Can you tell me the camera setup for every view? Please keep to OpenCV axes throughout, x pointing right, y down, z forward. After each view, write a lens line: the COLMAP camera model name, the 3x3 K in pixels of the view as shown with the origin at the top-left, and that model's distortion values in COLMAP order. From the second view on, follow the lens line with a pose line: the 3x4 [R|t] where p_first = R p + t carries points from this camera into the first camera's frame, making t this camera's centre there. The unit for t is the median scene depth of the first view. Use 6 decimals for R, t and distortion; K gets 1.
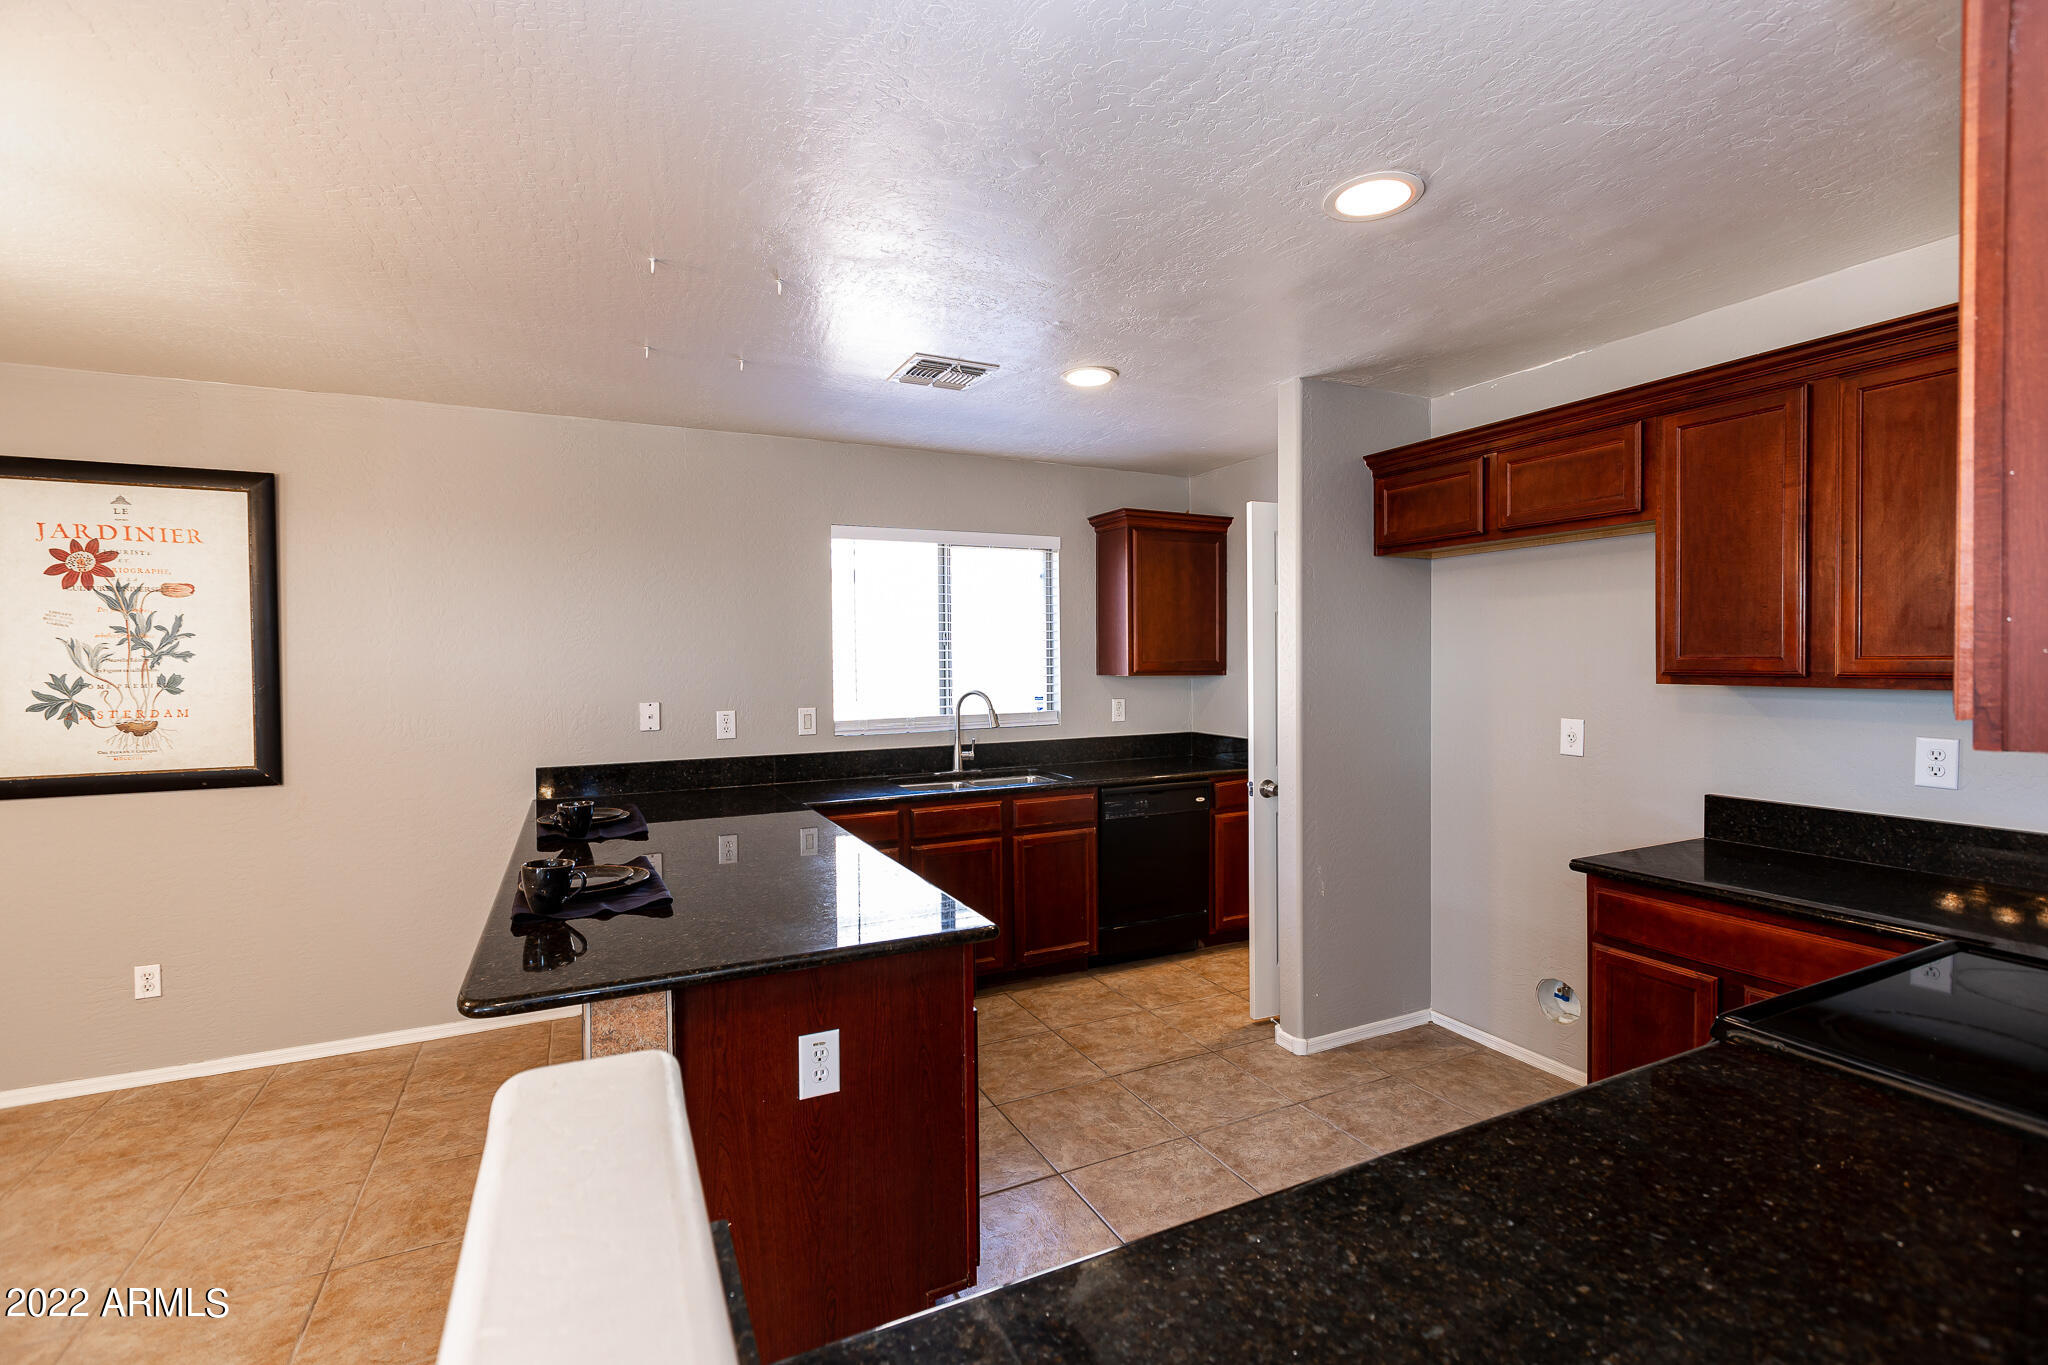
lens RADIAL K [[903.6, 0, 1024.8], [0, 903.6, 674.8], [0, 0, 1]] dist [0.001193, -0.000726]
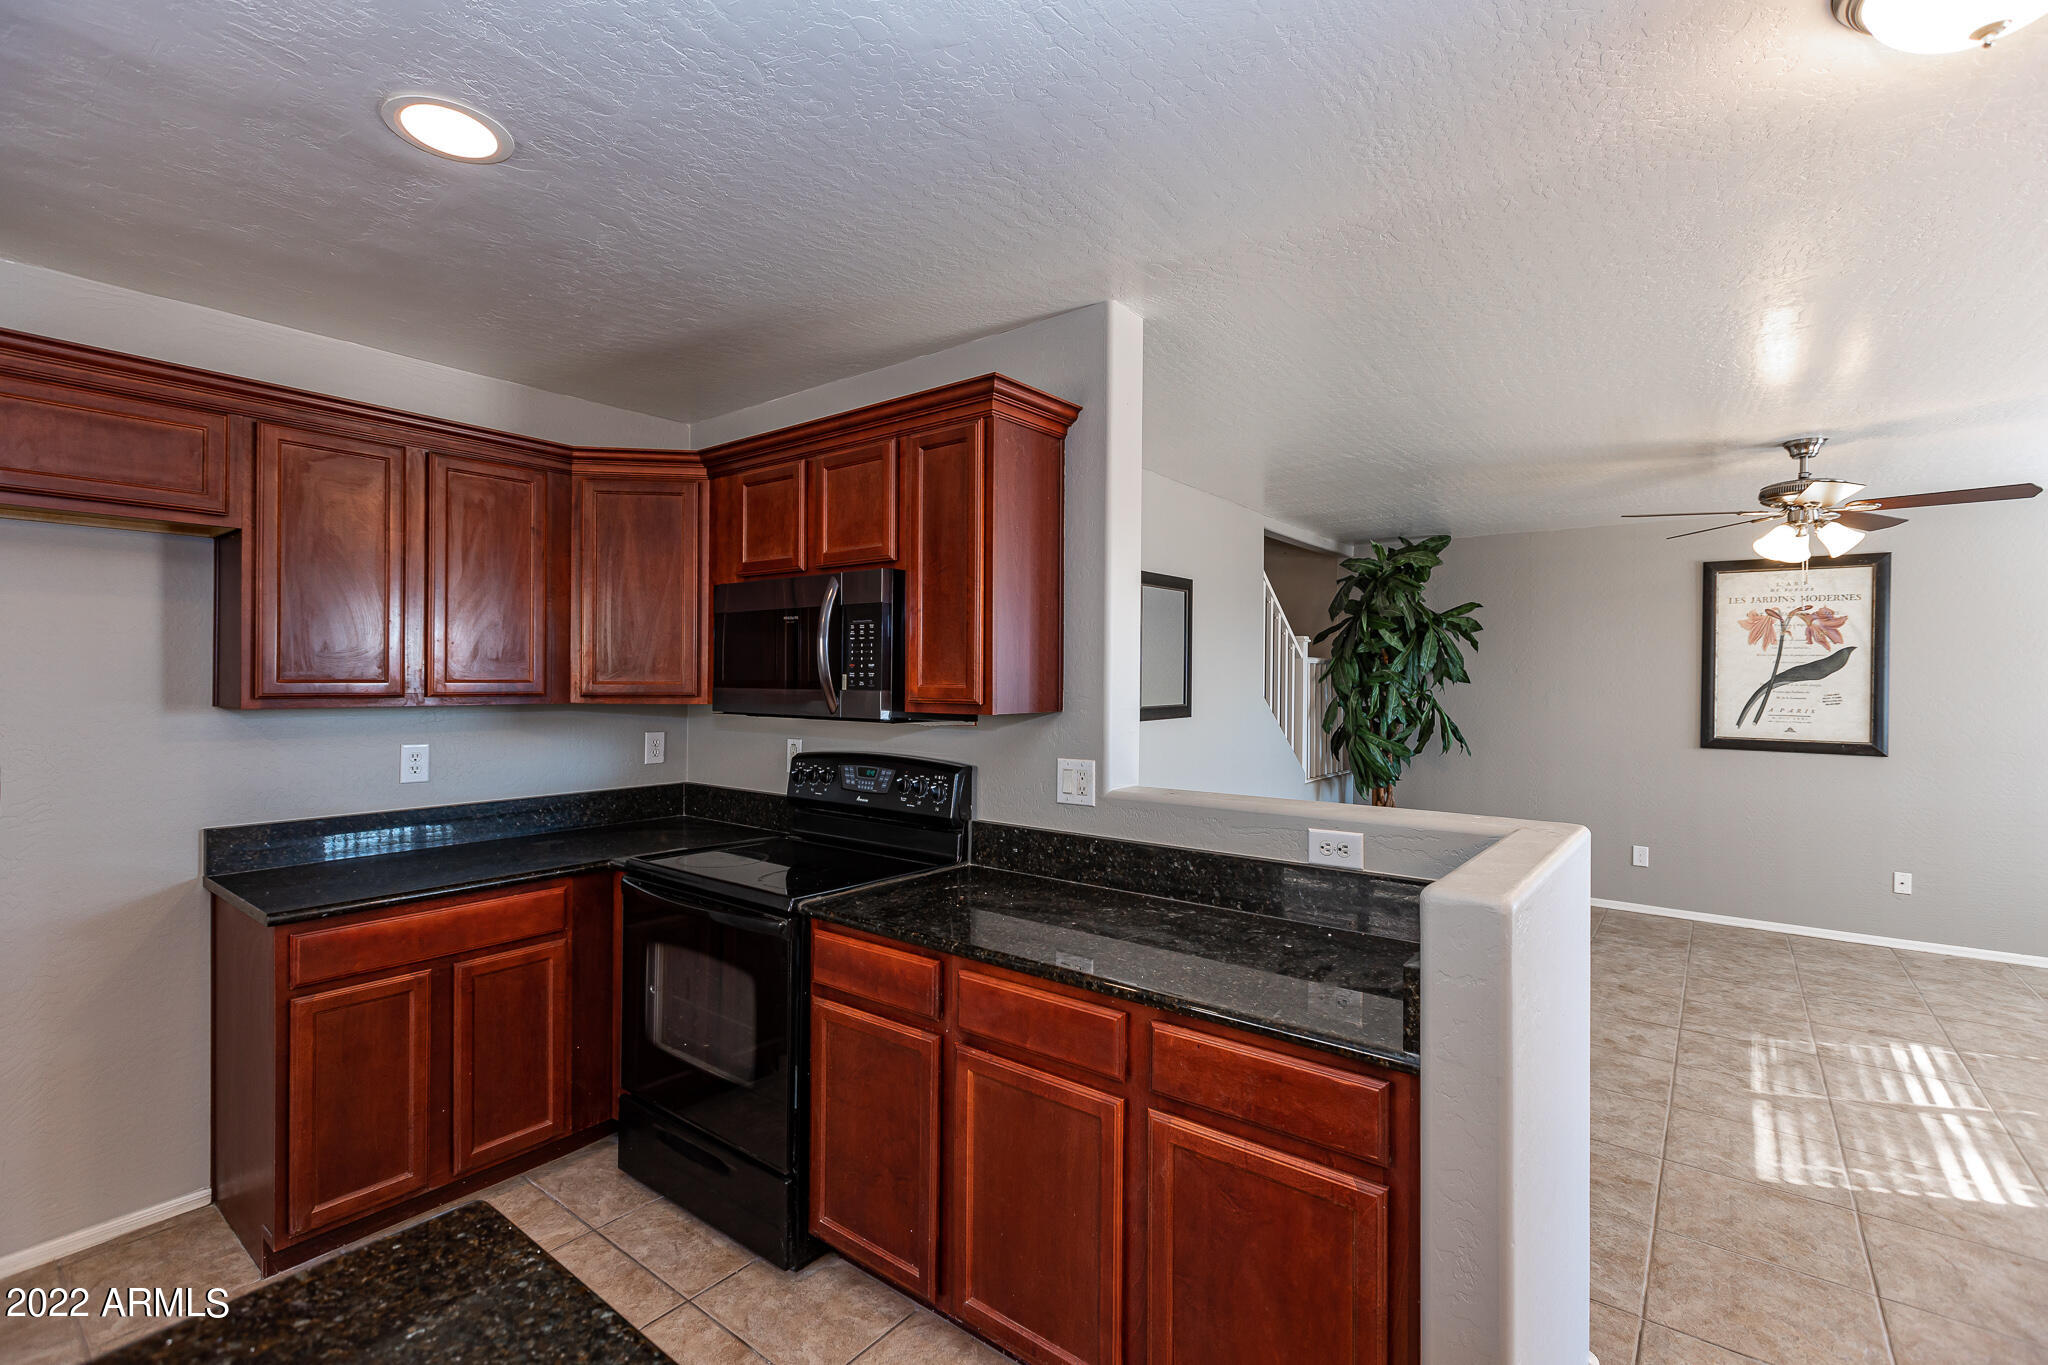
lens RADIAL K [[903.6, 0, 1024.8], [0, 903.6, 674.8], [0, 0, 1]] dist [0.001193, -0.000726]
pose [[-0.443078, 0.010191, 0.896425, -0.364388], [0.016825, 0.999854, -0.003051, -0.006690], [-0.896325, 0.013731, -0.443184, 0.548102]]
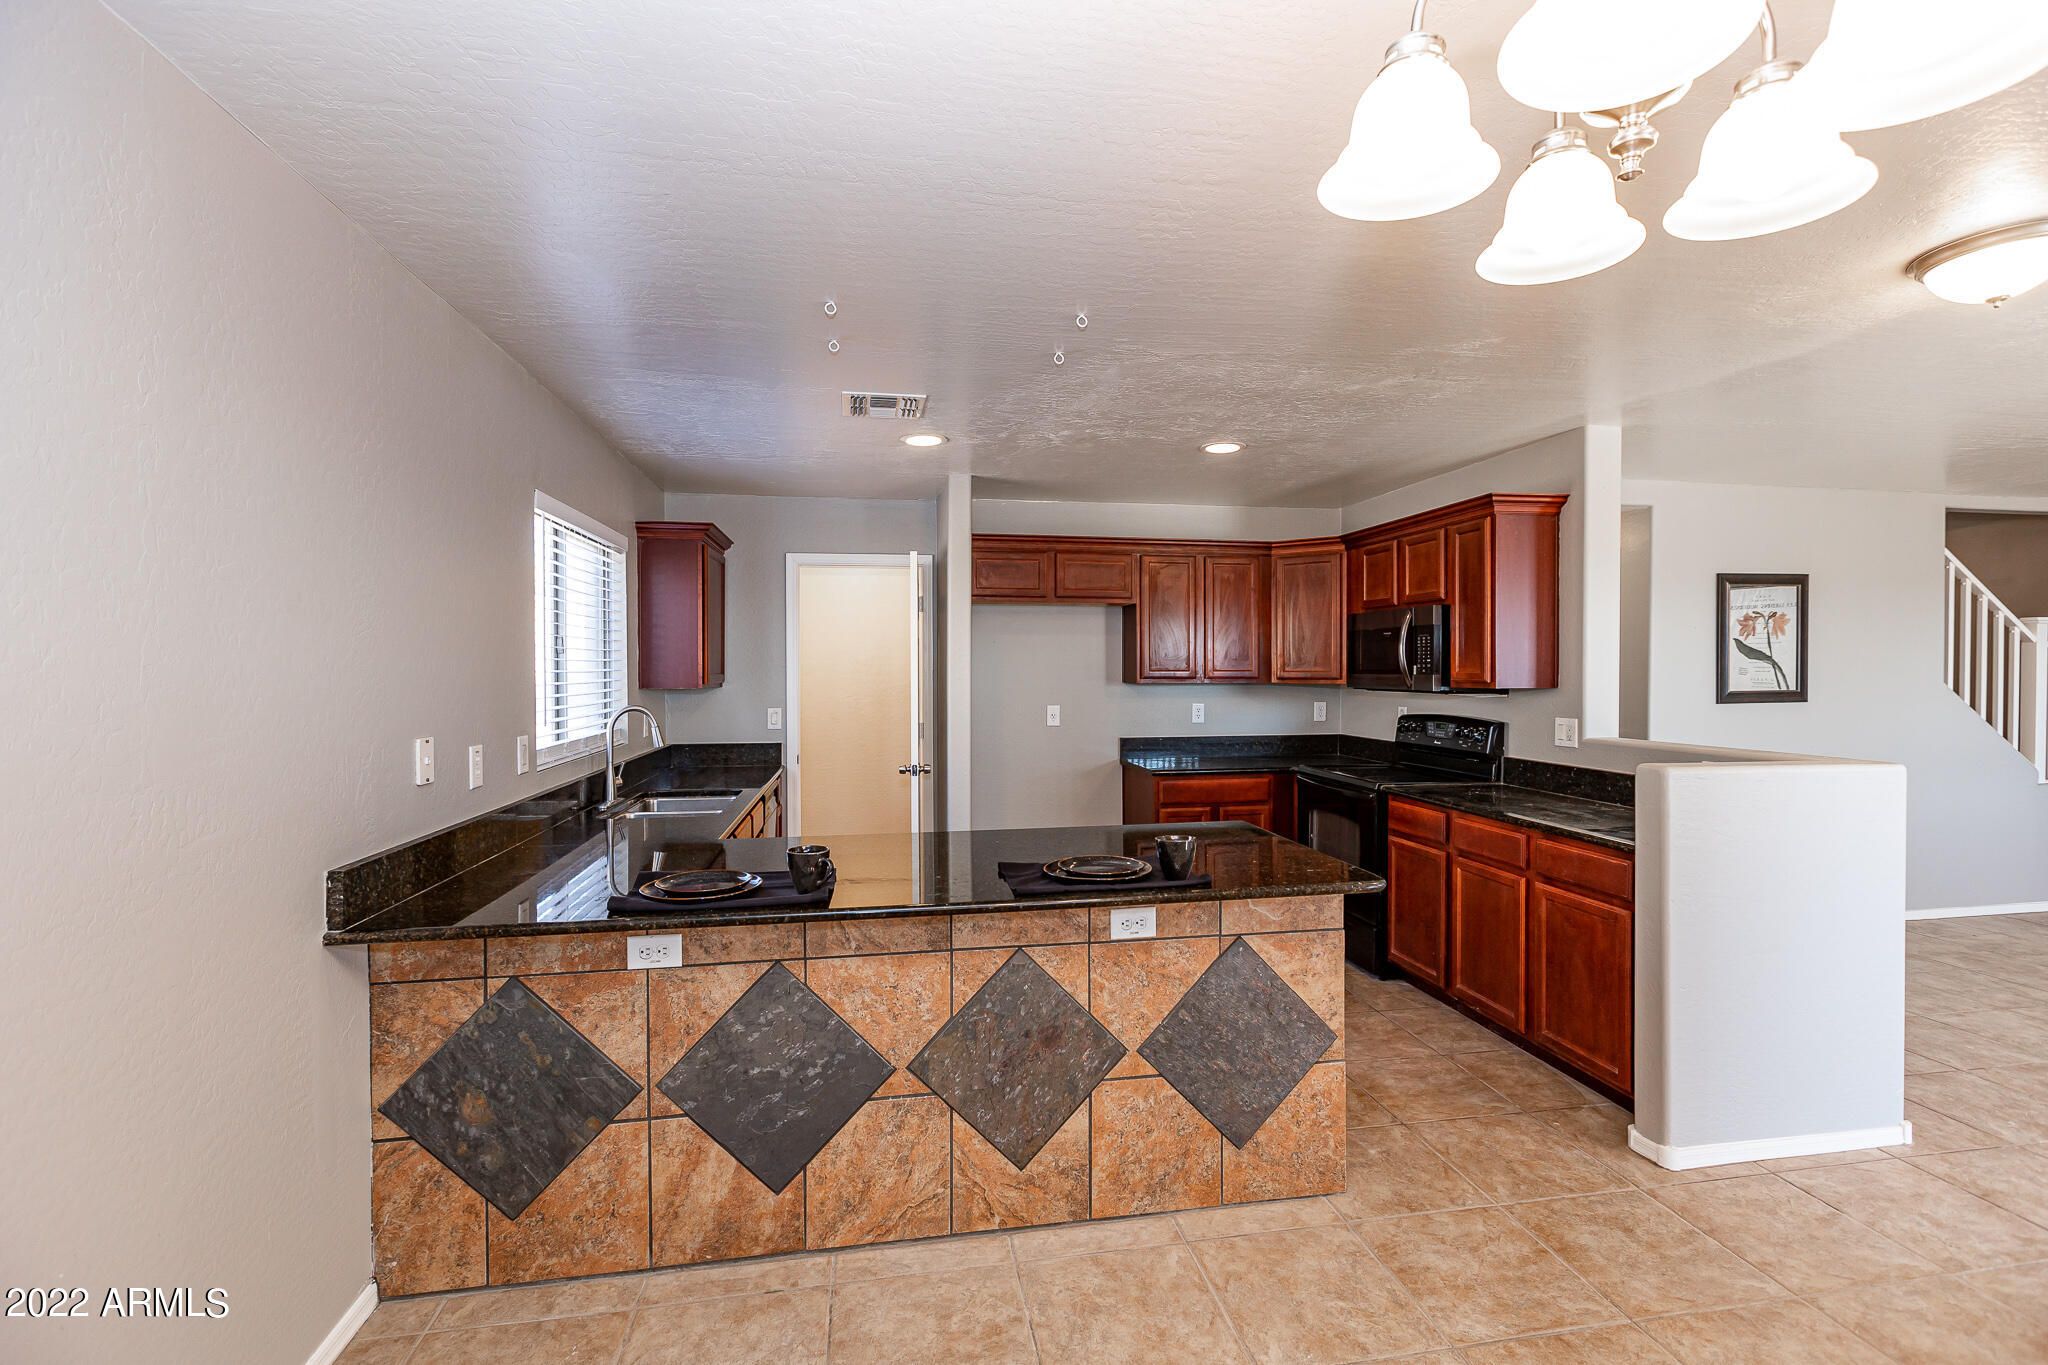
lens RADIAL K [[903.6, 0, 1024.8], [0, 903.6, 674.8], [0, 0, 1]] dist [0.001193, -0.000726]
pose [[0.278062, 0.002161, 0.960561, -1.057789], [0.018135, 0.999807, -0.007499, 0.001150], [-0.960392, 0.019505, 0.277970, 0.528800]]
